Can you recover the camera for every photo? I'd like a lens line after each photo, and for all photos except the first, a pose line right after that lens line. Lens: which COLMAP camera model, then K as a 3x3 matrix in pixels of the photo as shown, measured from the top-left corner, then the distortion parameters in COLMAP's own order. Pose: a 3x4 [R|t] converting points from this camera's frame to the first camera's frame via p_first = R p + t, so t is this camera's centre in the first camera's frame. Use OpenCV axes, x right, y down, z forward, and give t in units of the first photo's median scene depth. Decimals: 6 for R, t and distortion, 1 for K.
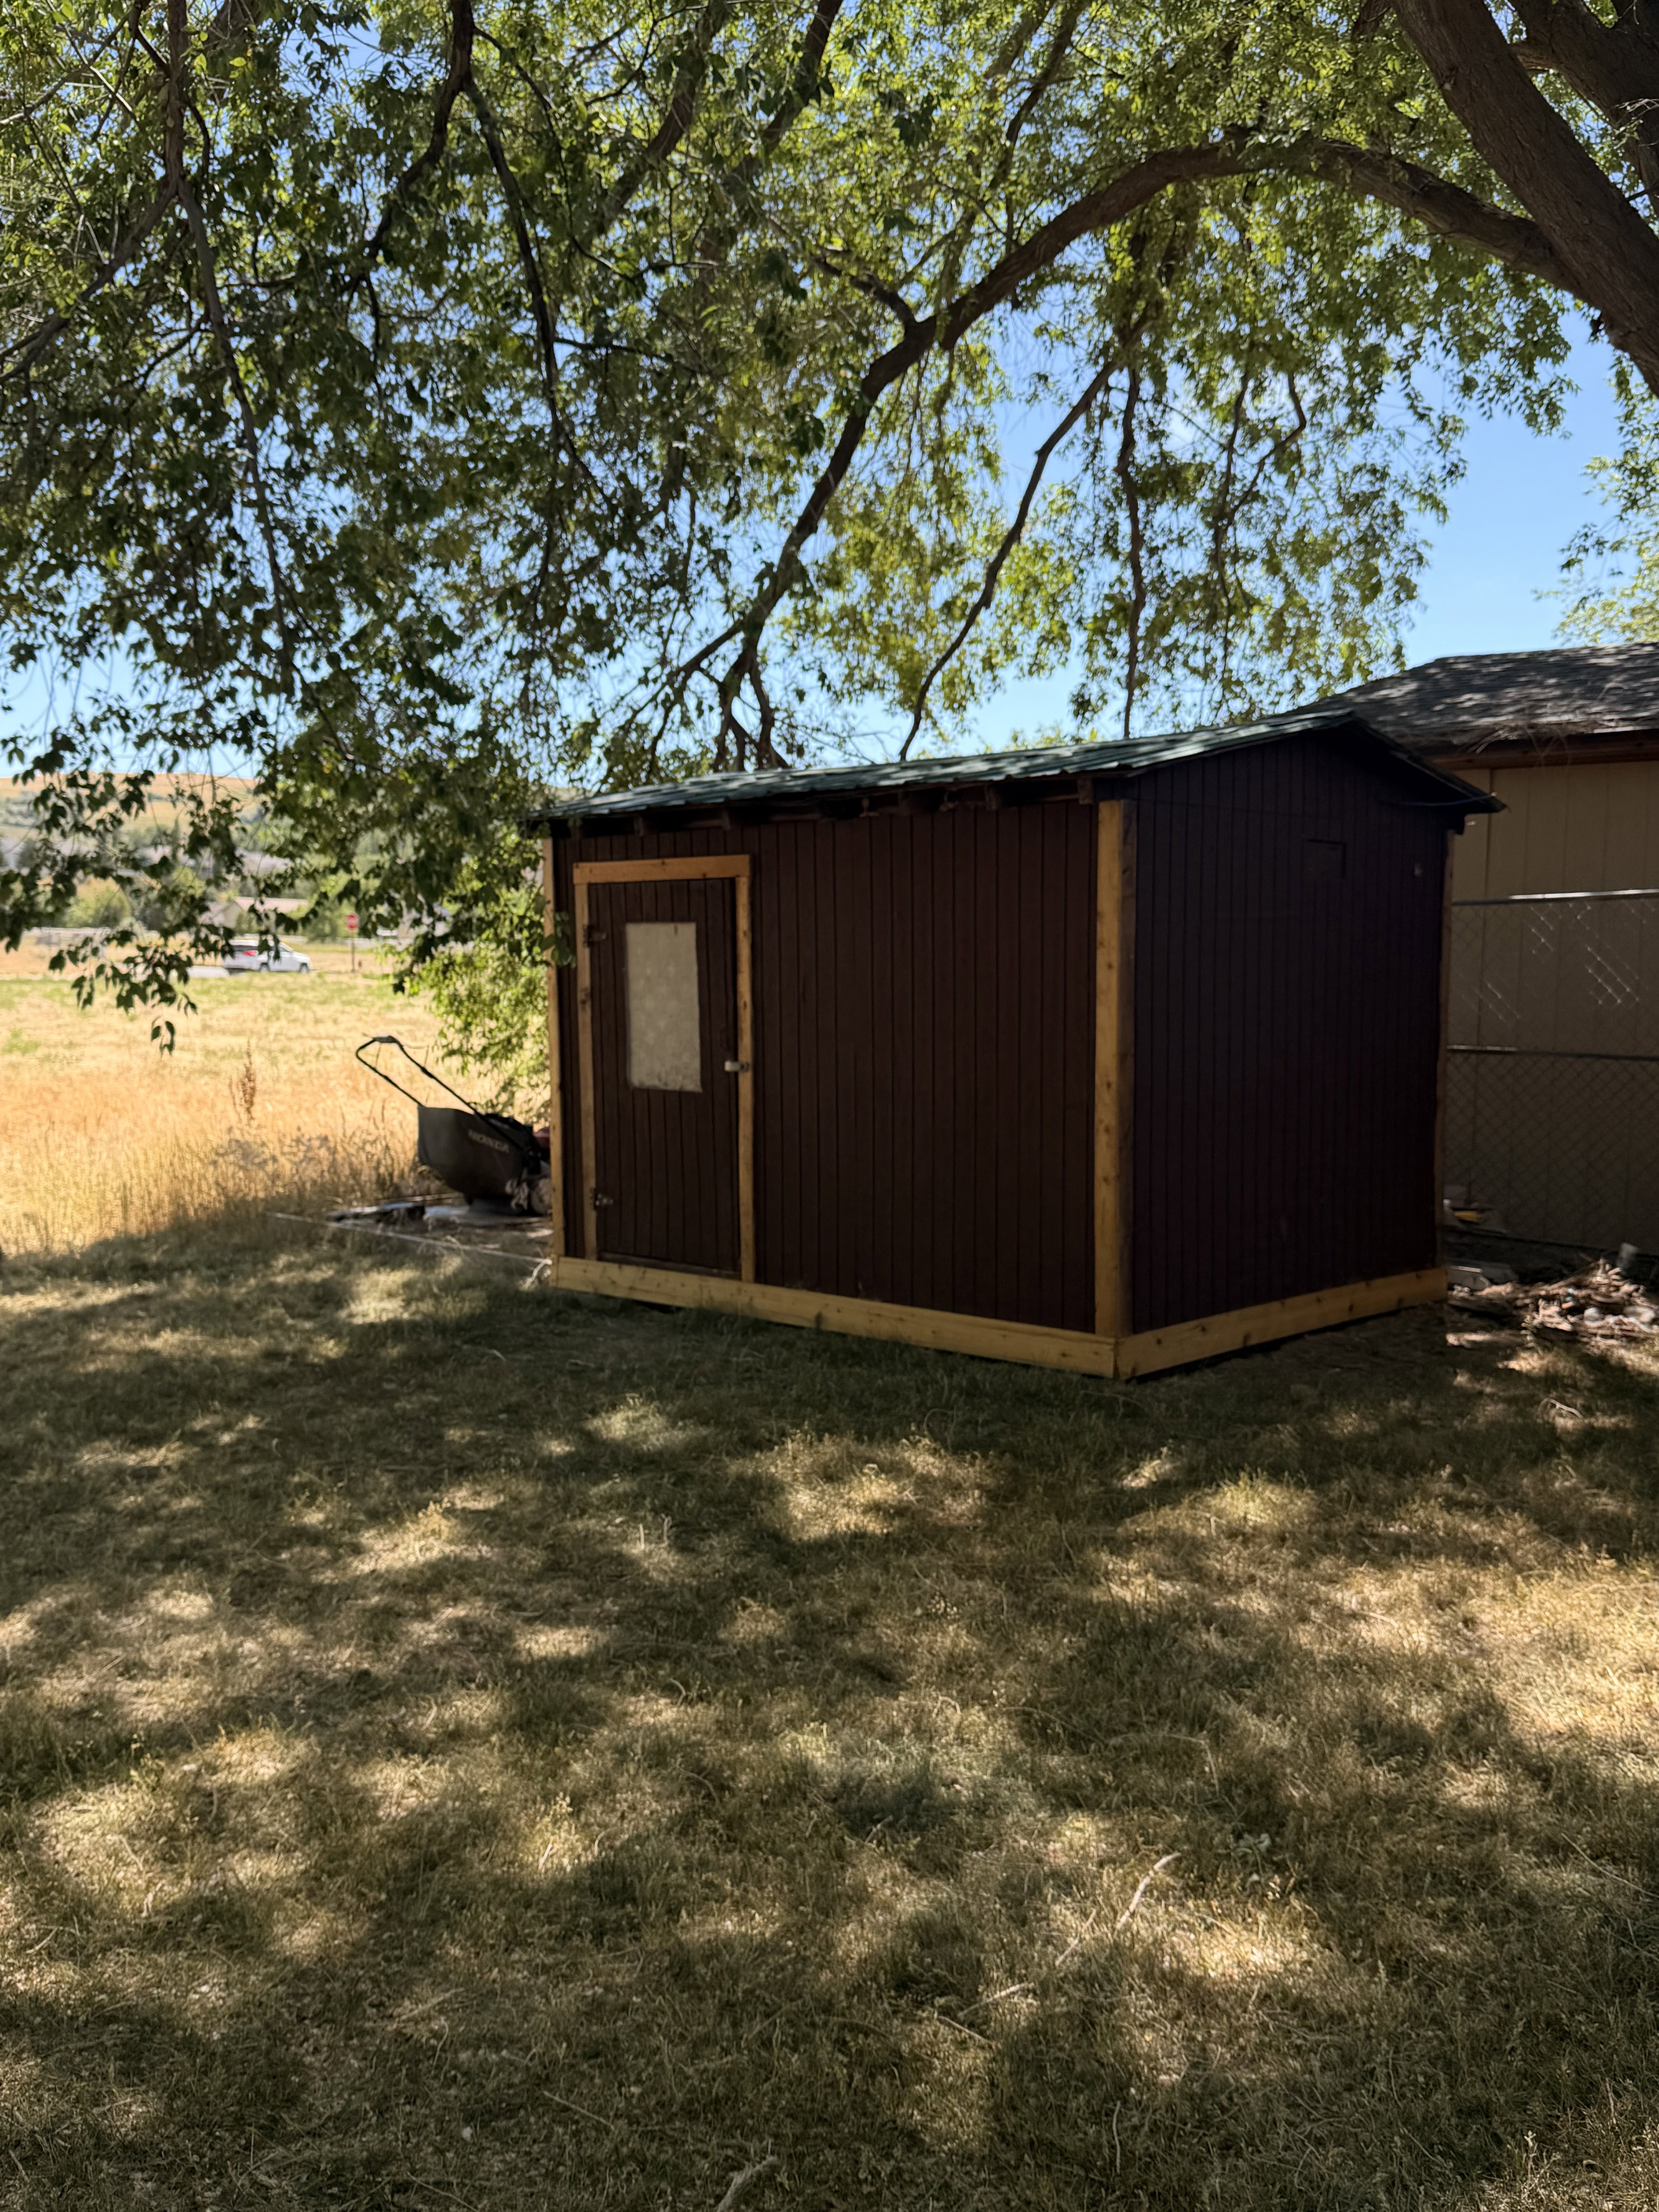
lens RADIAL K [[1972.2, 0, 831.4], [0, 1972.2, 1100.4], [0, 0, 1]] dist [0.056607, 0.001257]
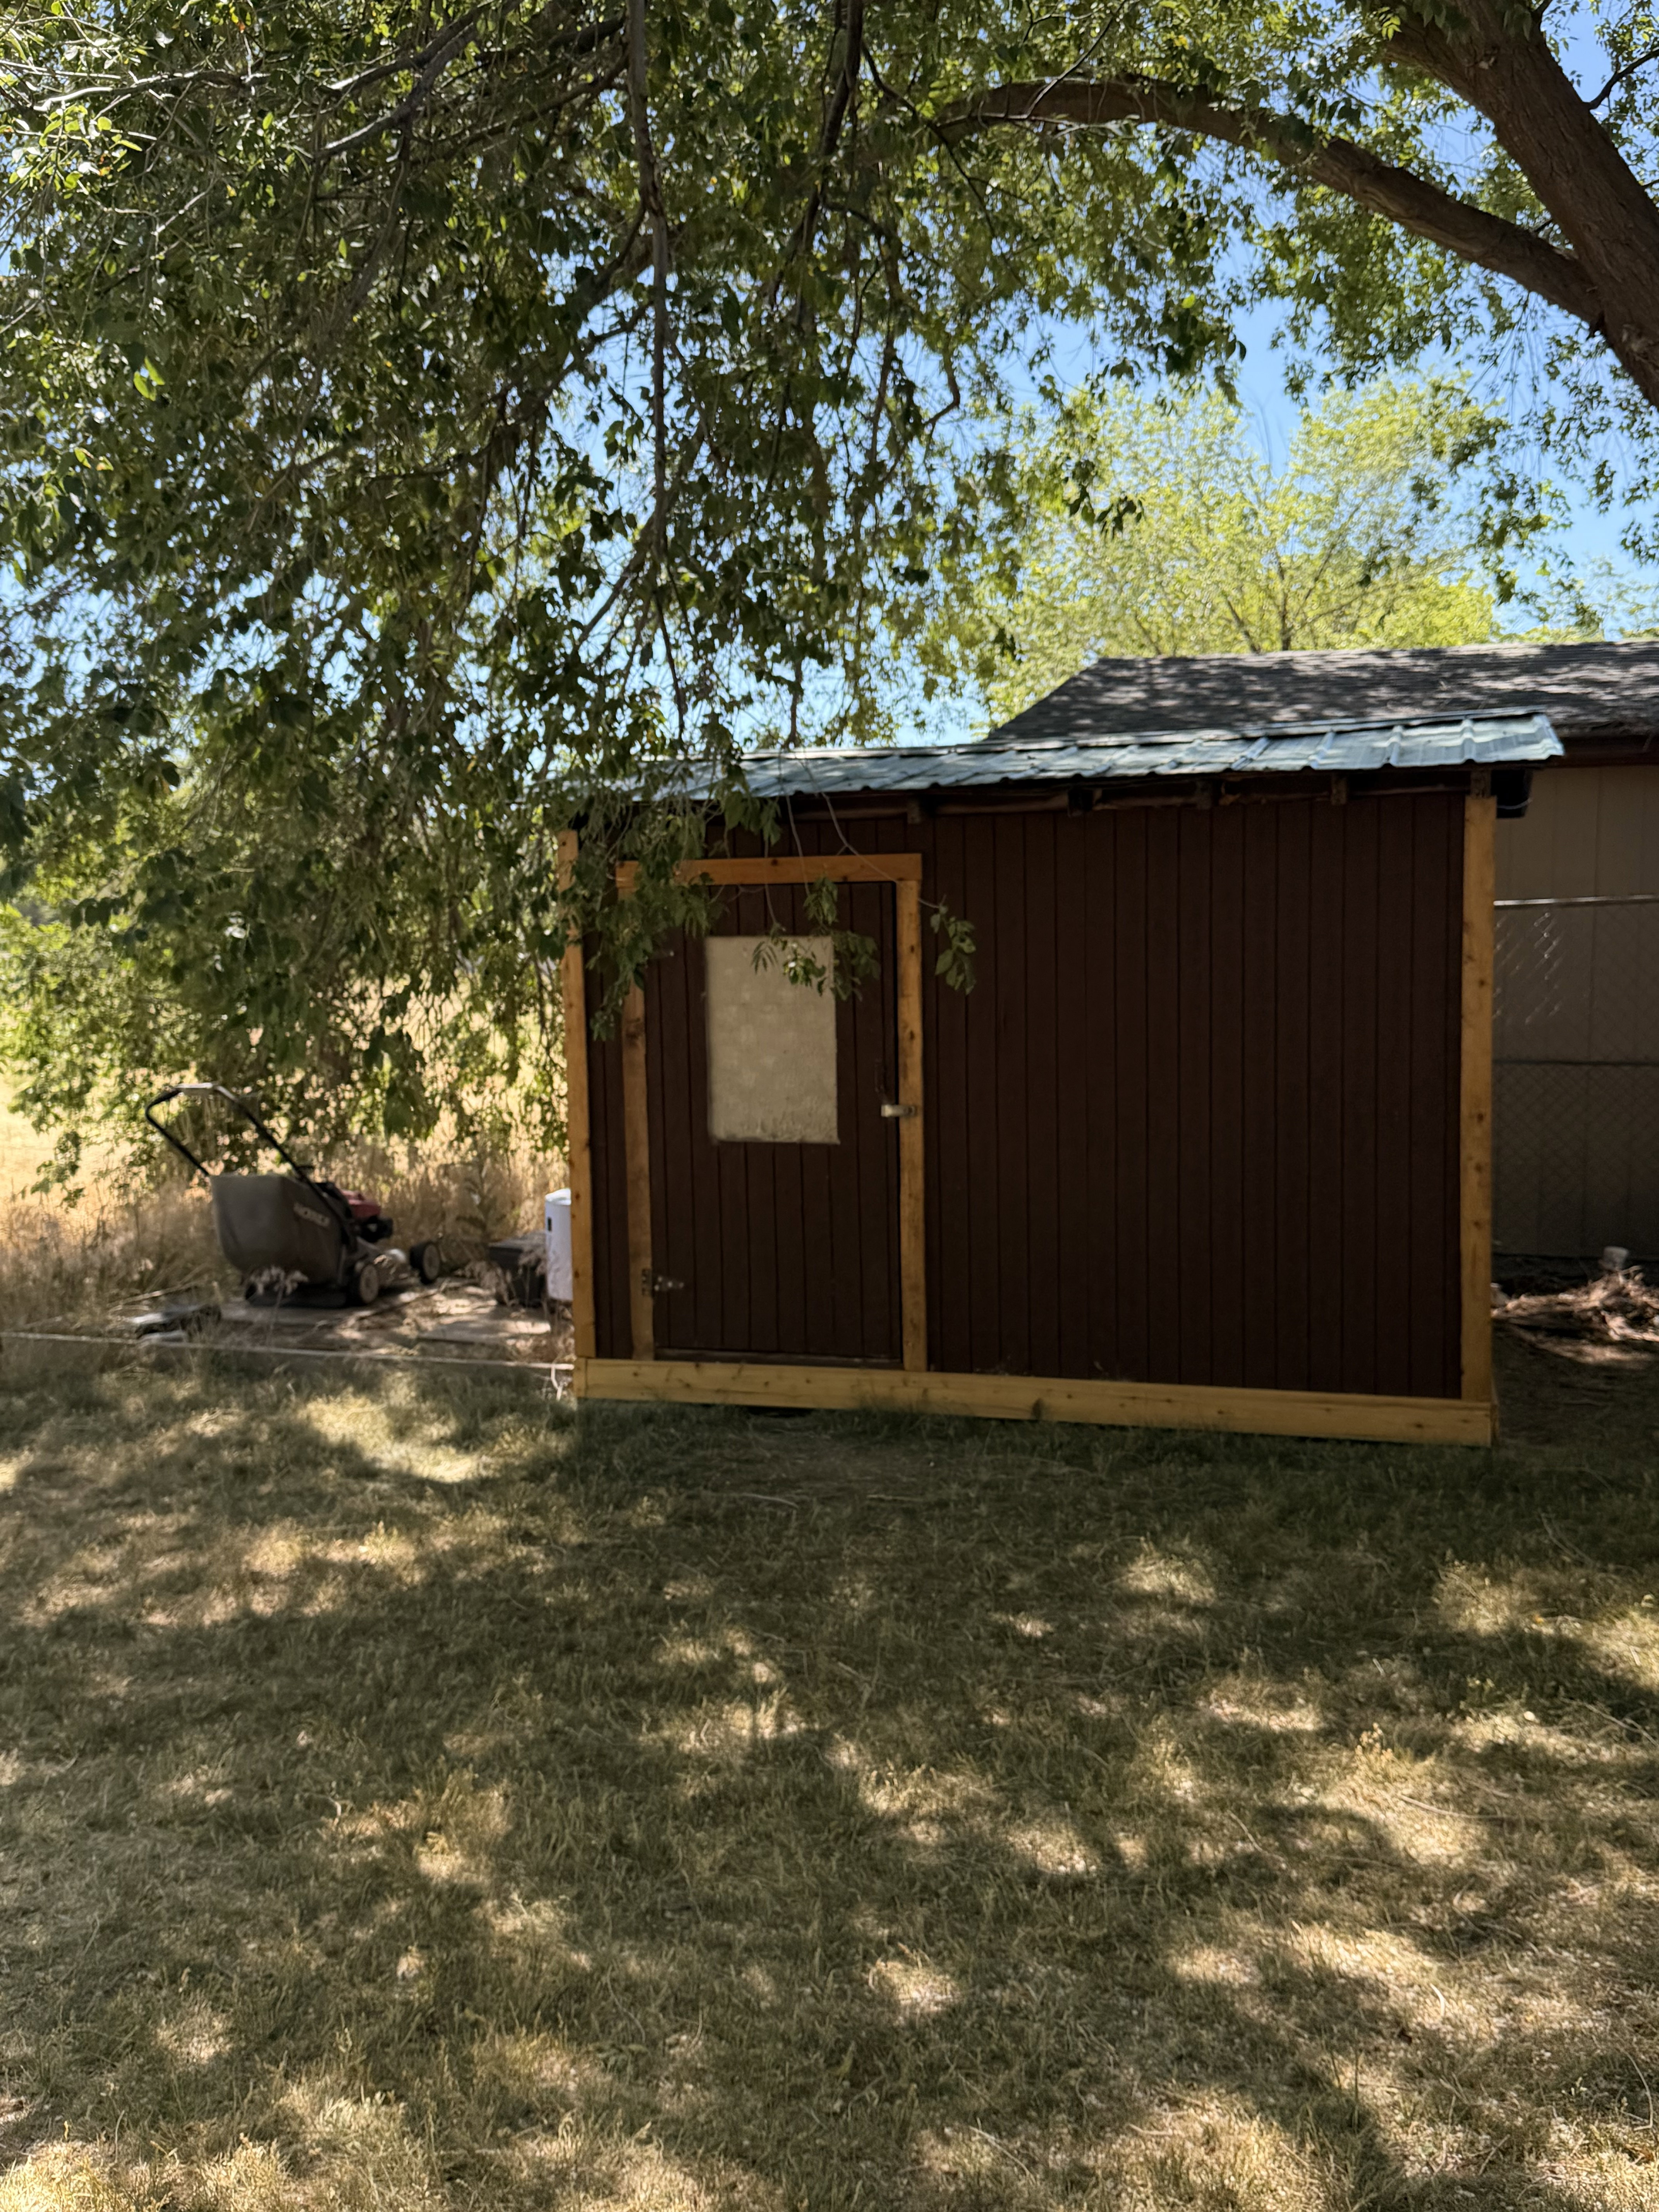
lens RADIAL K [[2009.1, 0, 829.5], [0, 2009.1, 1112.1], [0, 0, 1]] dist [0.080954, 0.000000]
pose [[0.905160, -0.043357, 0.422853, -0.429779], [0.042370, 0.999033, 0.011738, -0.027838], [-0.422953, 0.007292, 0.906122, 0.252856]]
